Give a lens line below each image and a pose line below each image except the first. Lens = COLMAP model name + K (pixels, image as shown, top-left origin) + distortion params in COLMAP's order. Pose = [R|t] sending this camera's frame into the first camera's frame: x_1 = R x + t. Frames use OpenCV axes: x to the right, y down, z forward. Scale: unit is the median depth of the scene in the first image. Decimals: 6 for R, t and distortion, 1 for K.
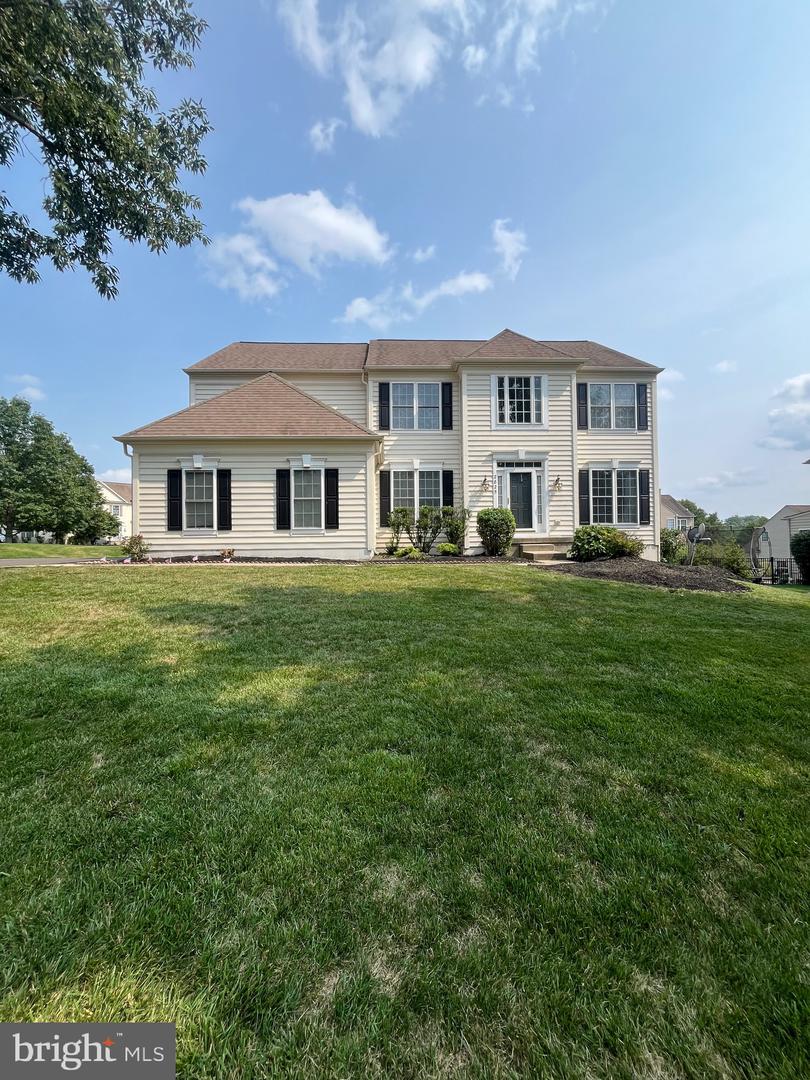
lens RADIAL K [[436.7, 0, 405.0], [0, 436.7, 540.0], [0, 0, 1]] dist [0.000435, -0.000048]
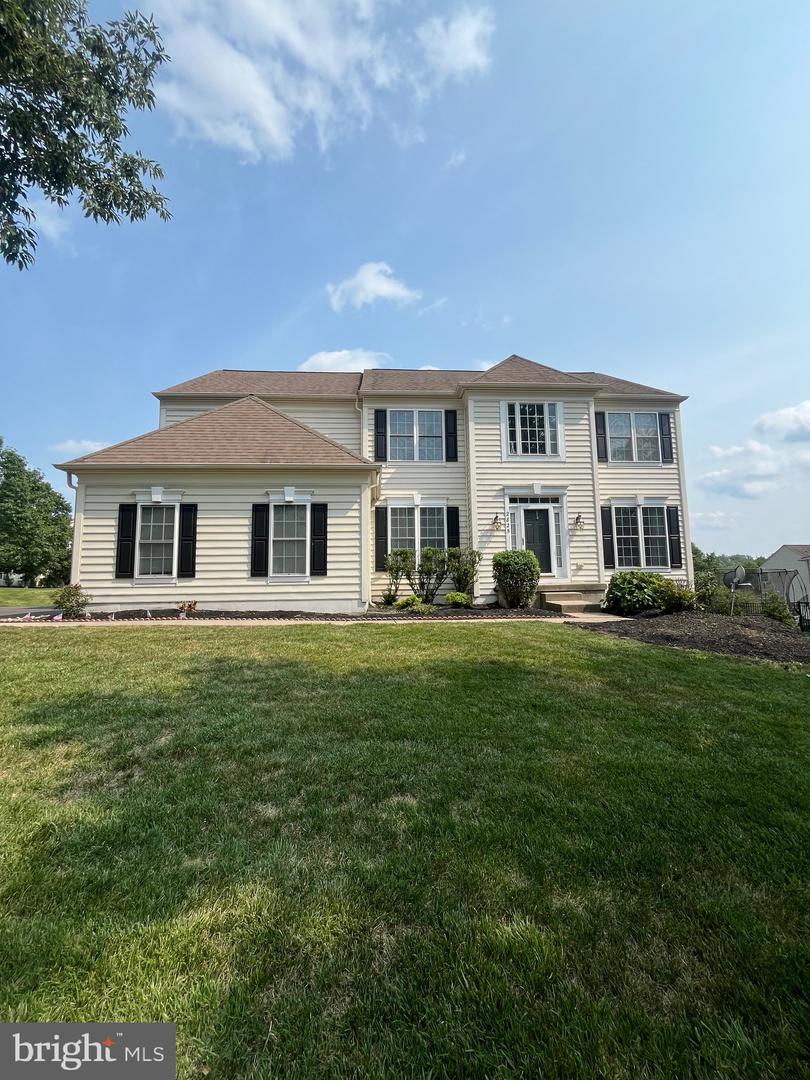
lens RADIAL K [[436.7, 0, 405.0], [0, 436.7, 540.0], [0, 0, 1]] dist [0.000435, -0.000048]
pose [[0.999745, 0.000001, 0.022577, -0.018612], [0.002036, 0.995923, -0.090189, -0.014305], [-0.022485, 0.090212, 0.995669, 0.137690]]
